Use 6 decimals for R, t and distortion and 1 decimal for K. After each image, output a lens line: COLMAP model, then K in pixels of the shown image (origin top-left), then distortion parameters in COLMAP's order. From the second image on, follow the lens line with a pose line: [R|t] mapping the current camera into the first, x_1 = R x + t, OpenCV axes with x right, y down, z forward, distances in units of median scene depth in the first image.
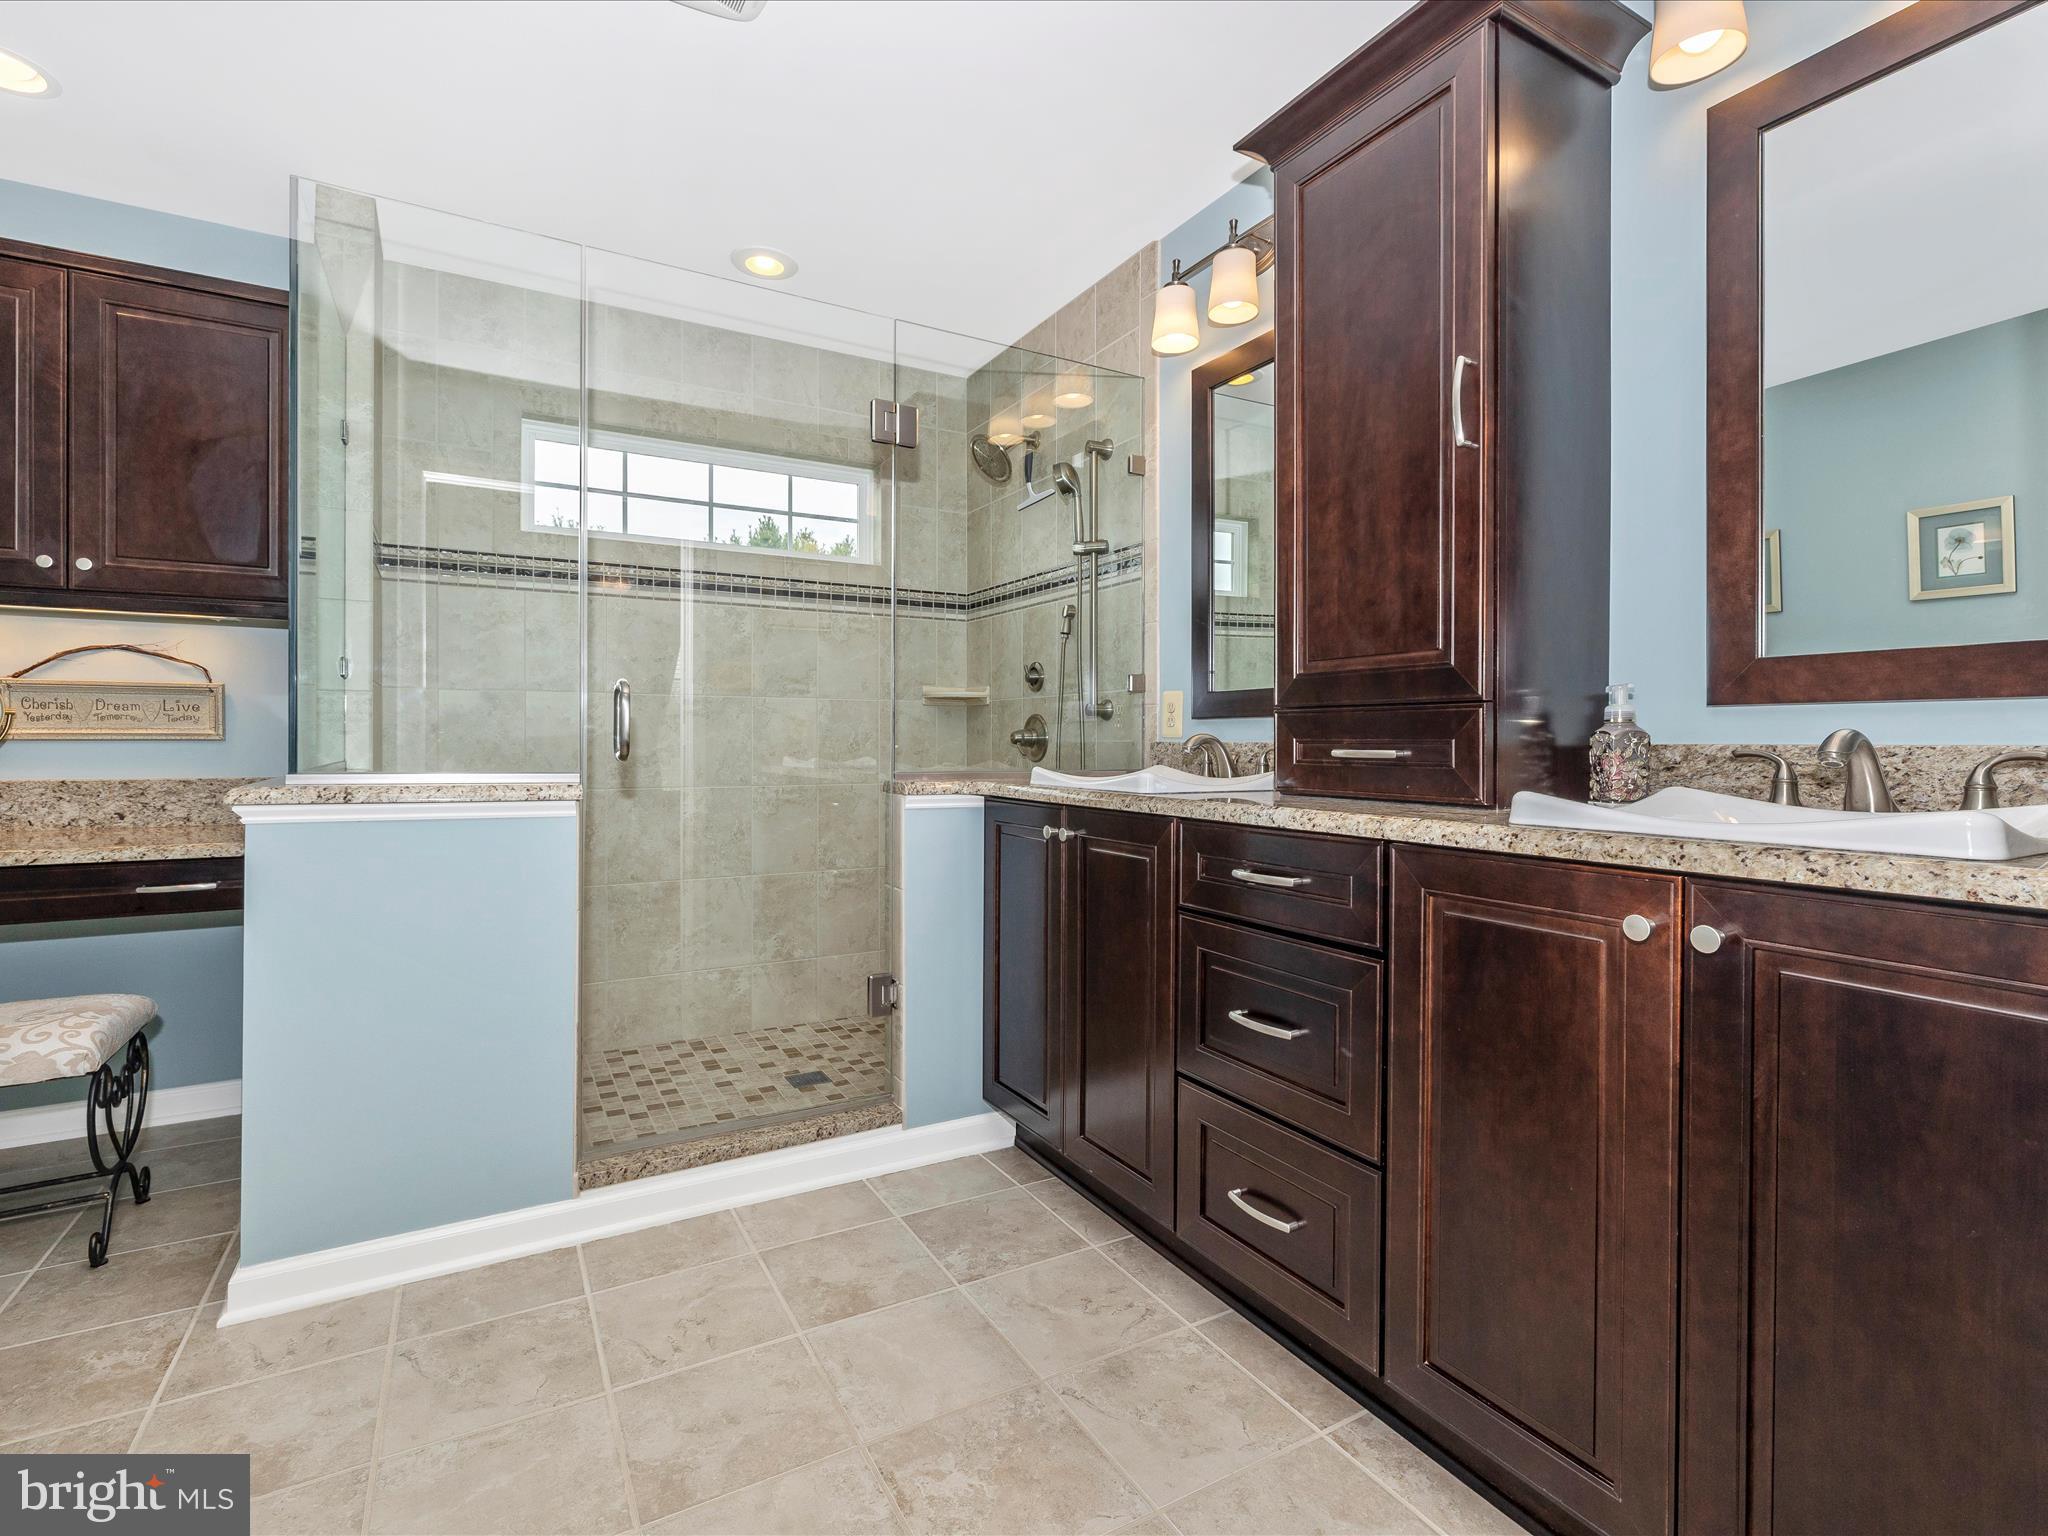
lens RADIAL K [[982.6, 0, 1028.0], [0, 982.6, 771.5], [0, 0, 1]] dist [0.000058, 0.000067]
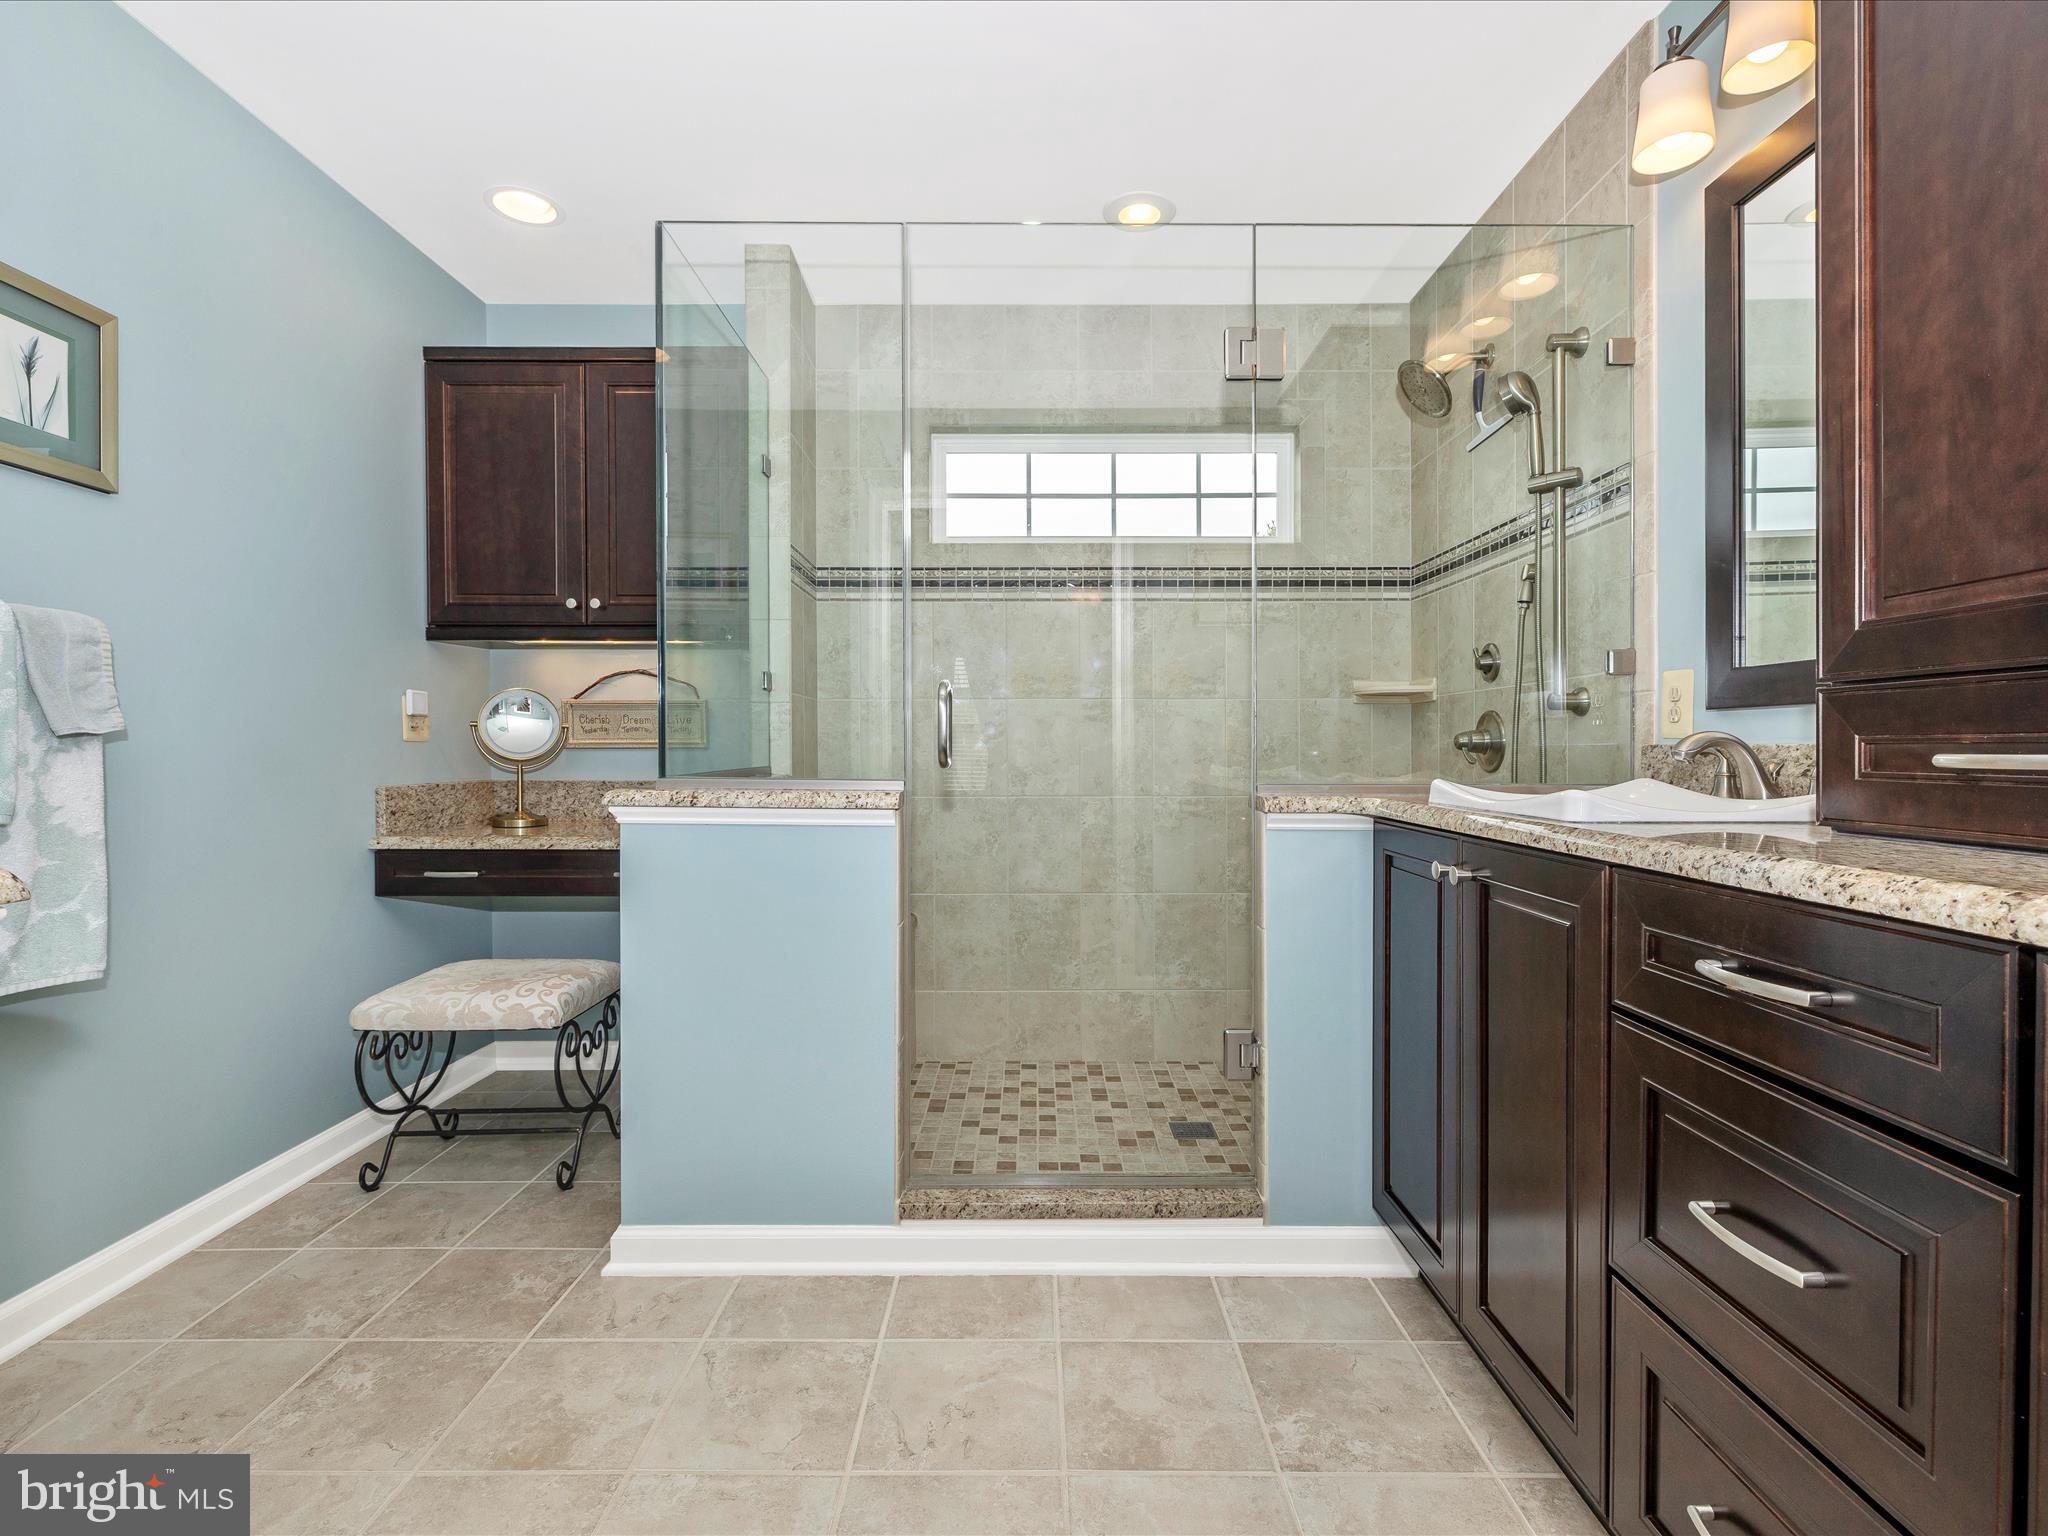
lens RADIAL K [[982.6, 0, 1028.0], [0, 982.6, 771.5], [0, 0, 1]] dist [0.000058, 0.000067]
pose [[0.867527, 0.007727, -0.497331, 0.098897], [-0.011858, 0.999916, -0.005150, -0.002718], [0.497249, 0.010365, 0.867546, 0.189099]]
